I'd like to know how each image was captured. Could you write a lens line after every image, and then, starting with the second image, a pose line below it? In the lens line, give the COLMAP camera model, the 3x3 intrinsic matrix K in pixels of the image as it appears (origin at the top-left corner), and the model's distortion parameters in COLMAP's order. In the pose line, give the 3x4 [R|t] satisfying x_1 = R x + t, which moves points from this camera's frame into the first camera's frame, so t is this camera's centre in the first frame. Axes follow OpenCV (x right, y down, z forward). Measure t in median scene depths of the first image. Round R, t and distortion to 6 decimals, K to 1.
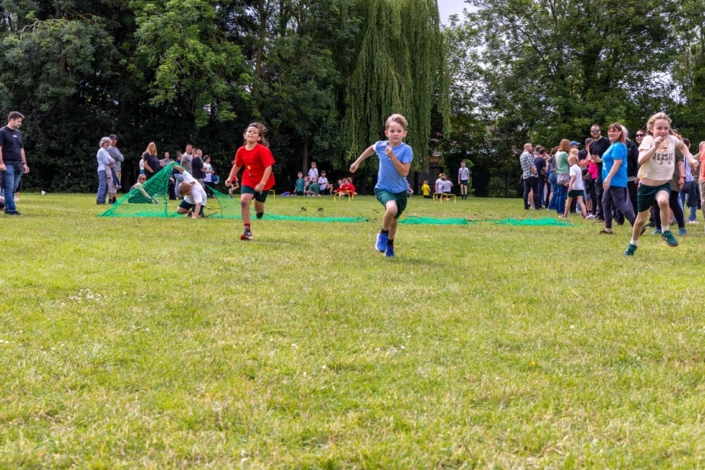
lens RADIAL K [[1136.5, 0, 352.5], [0, 1136.5, 235.0], [0, 0, 1]] dist [0.009260, -0.018096]
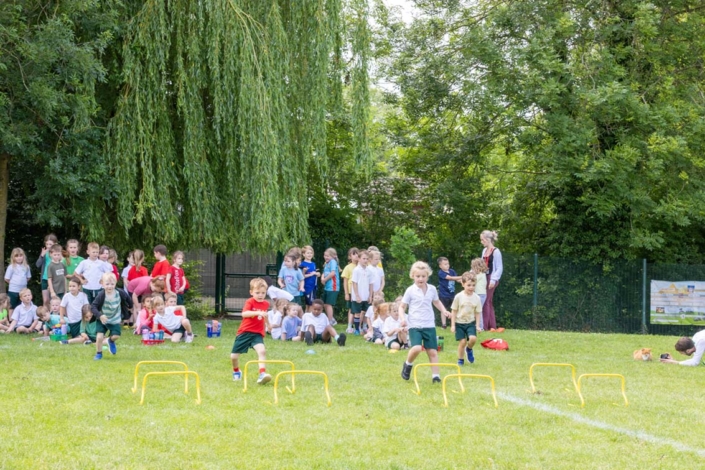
lens RADIAL K [[1728.2, 0, 352.5], [0, 1728.2, 235.0], [0, 0, 1]] dist [0.007426, 0.375301]
pose [[0.964876, 0.016872, 0.262165, -0.092216], [-0.004557, 0.998860, -0.047511, -0.036450], [-0.262668, 0.044647, 0.963853, 0.425627]]
